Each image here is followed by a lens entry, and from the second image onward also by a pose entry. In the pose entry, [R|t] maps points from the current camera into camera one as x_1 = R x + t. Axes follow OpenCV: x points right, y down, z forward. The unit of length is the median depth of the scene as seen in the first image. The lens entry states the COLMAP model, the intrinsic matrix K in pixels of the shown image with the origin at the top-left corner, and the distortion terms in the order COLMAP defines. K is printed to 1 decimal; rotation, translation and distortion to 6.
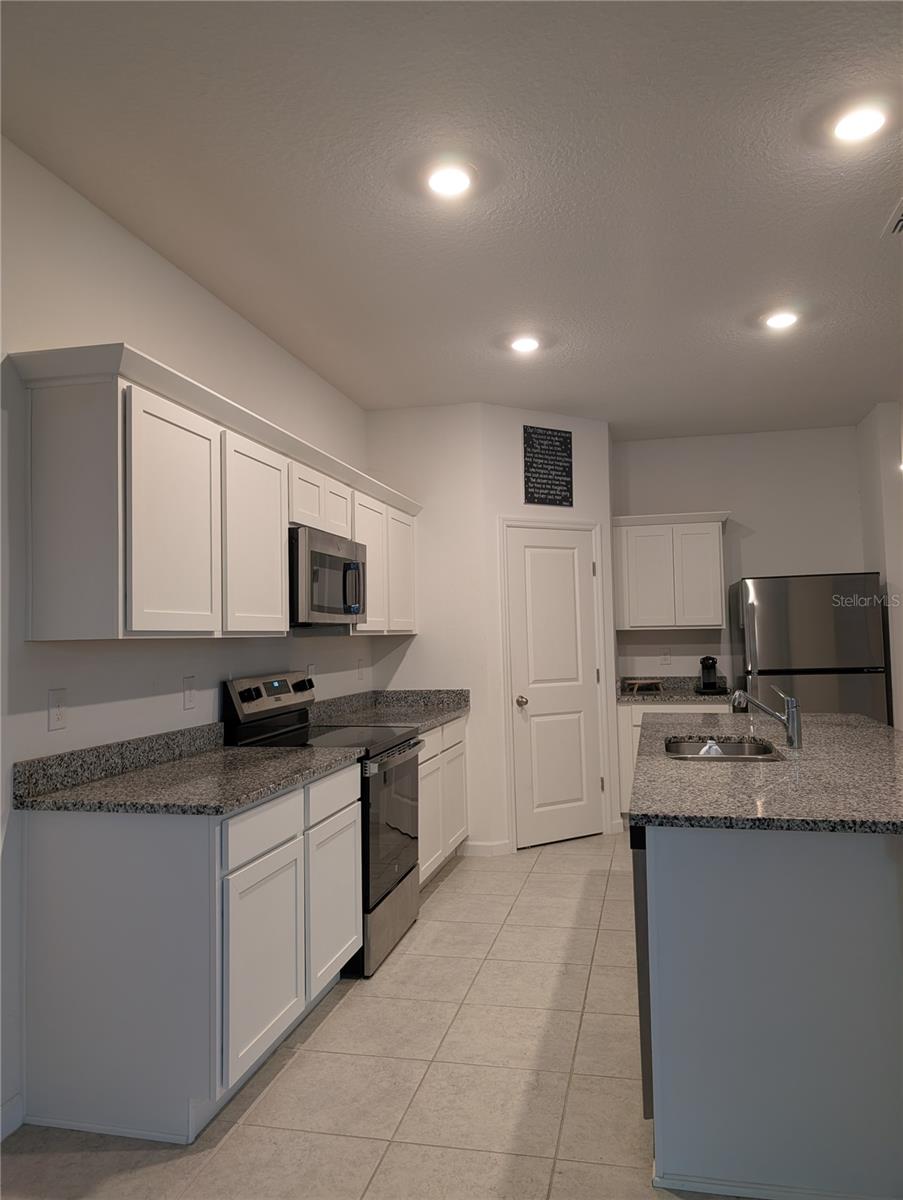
lens RADIAL K [[848.6, 0, 452.7], [0, 848.6, 597.3], [0, 0, 1]] dist [0.006721, 0.002405]
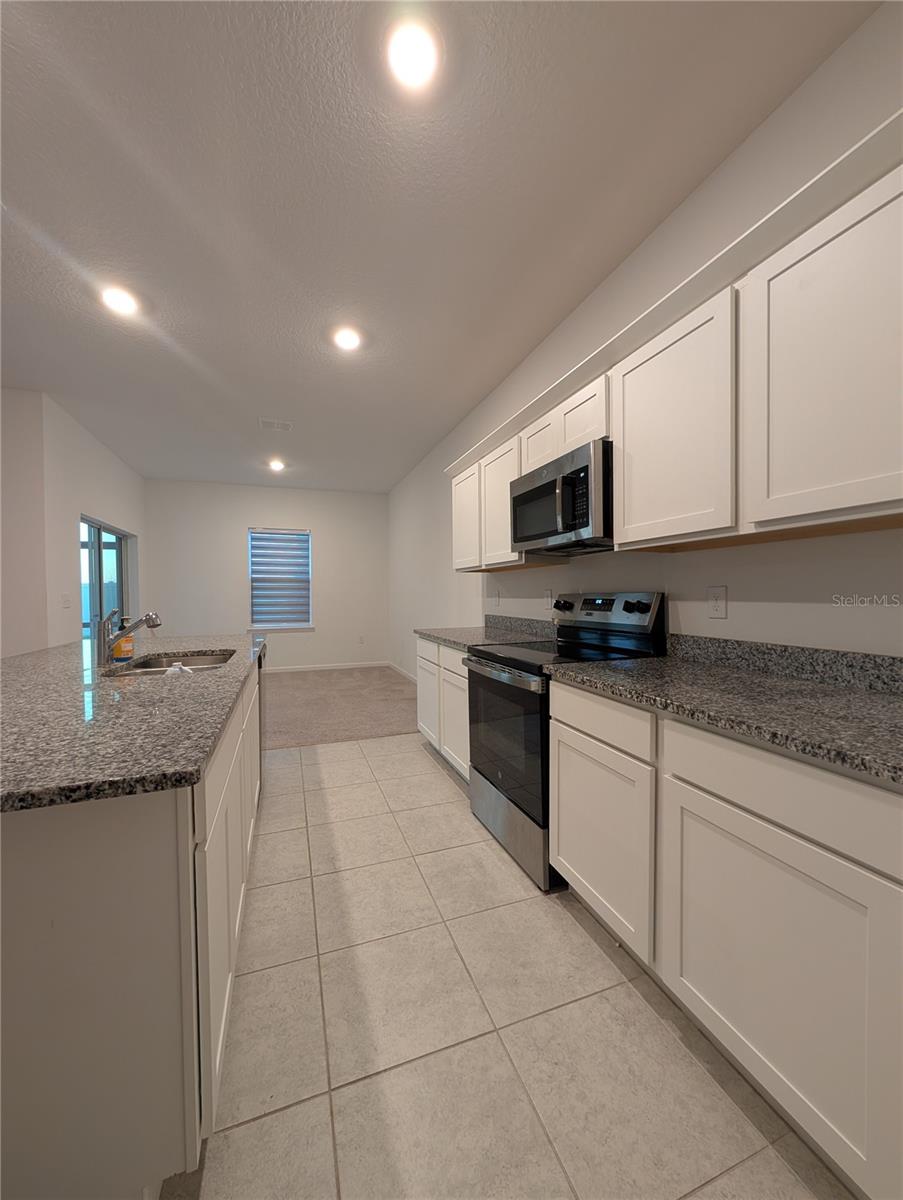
lens RADIAL K [[447.6, 0, 451.6], [0, 447.6, 599.6], [0, 0, 1]] dist [0.008305, 0.000146]
pose [[-0.831596, 0.036535, -0.554177, 0.295141], [0.050676, 0.998663, -0.010206, 0.102398], [0.553064, -0.036571, -0.832336, 1.475708]]
